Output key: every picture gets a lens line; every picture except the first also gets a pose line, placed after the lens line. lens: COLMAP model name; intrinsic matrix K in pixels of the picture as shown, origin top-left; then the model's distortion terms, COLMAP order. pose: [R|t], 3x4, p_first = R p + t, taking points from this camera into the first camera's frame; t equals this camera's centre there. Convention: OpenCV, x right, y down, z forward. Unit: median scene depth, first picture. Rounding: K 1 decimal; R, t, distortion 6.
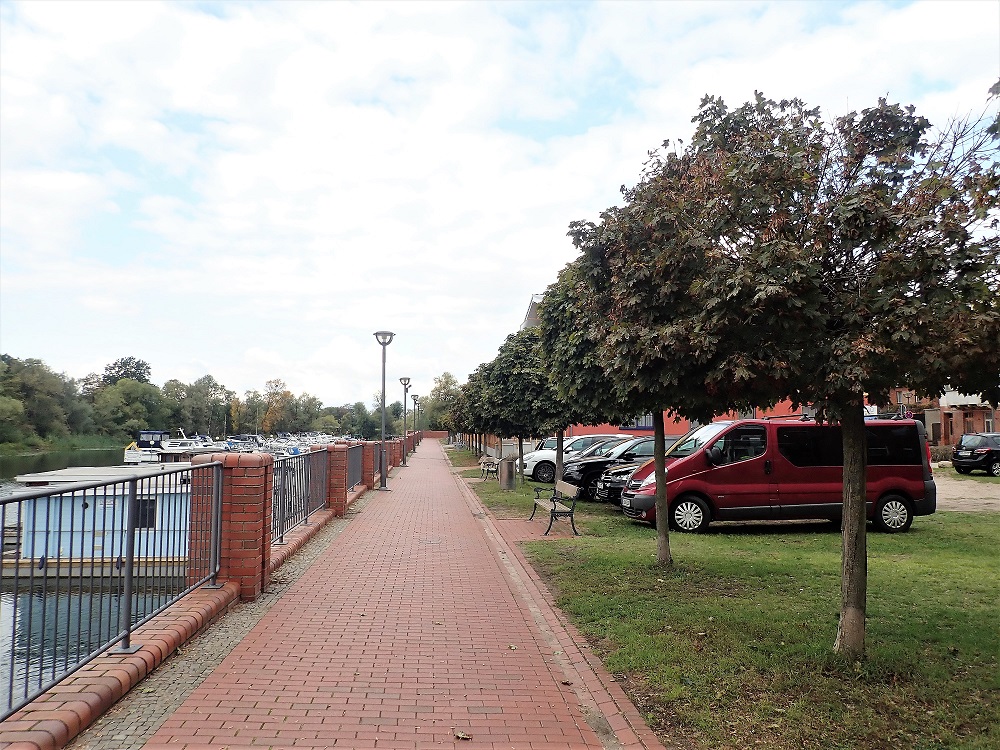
lens RADIAL K [[723.9, 0, 500.0], [0, 723.9, 375.0], [0, 0, 1]] dist [-0.049352, 0.000622]
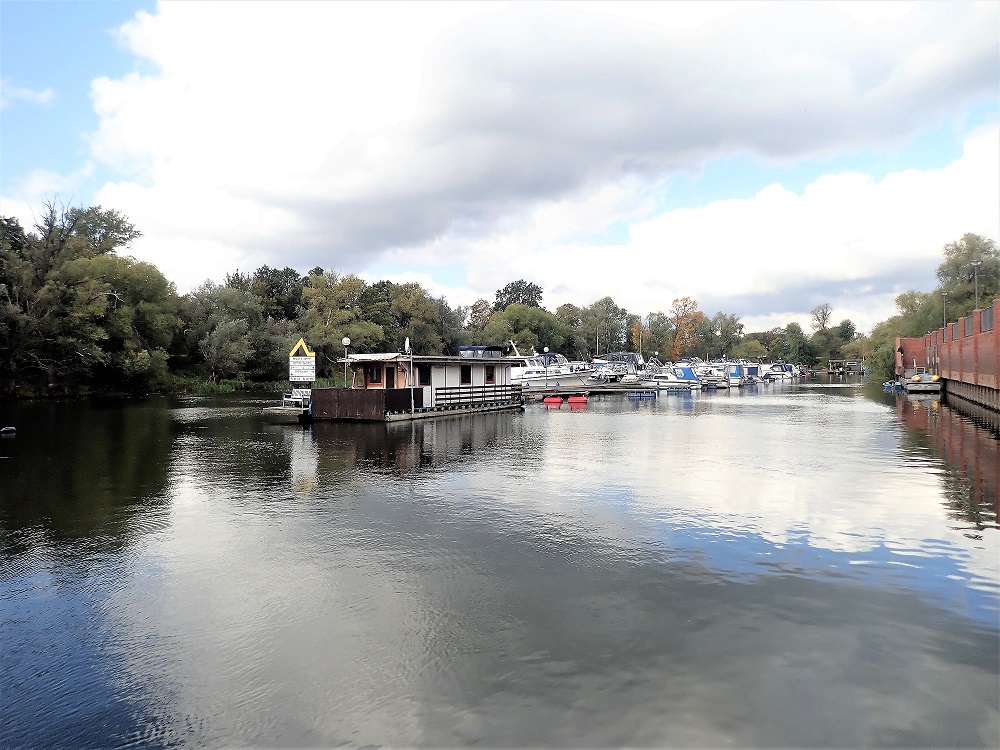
lens RADIAL K [[732.1, 0, 500.0], [0, 732.1, 375.0], [0, 0, 1]] dist [0.004000, 0.007111]
pose [[0.843075, -0.008548, -0.537727, -0.047336], [0.054230, 0.996128, 0.069190, 0.028242], [0.535054, -0.087494, 0.840275, 0.208524]]
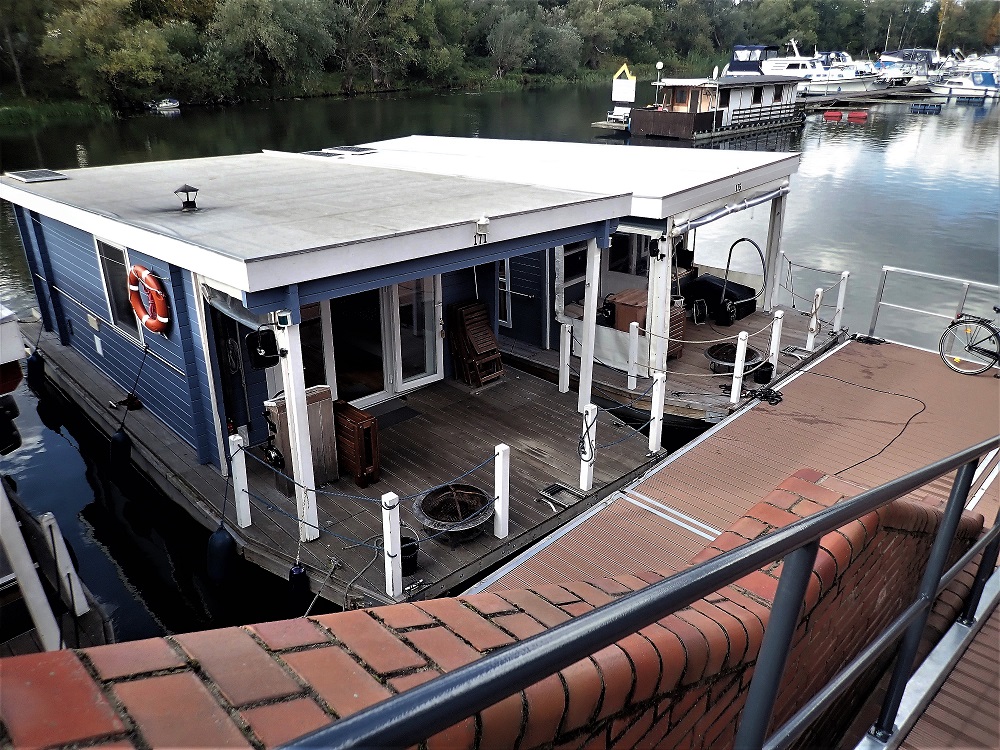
lens RADIAL K [[732.1, 0, 500.0], [0, 732.1, 375.0], [0, 0, 1]] dist [0.004000, 0.007111]
pose [[0.637698, 0.307170, -0.706391, -0.028112], [0.067834, 0.891092, 0.448724, 0.014324], [0.767294, -0.334068, 0.547412, 0.163456]]
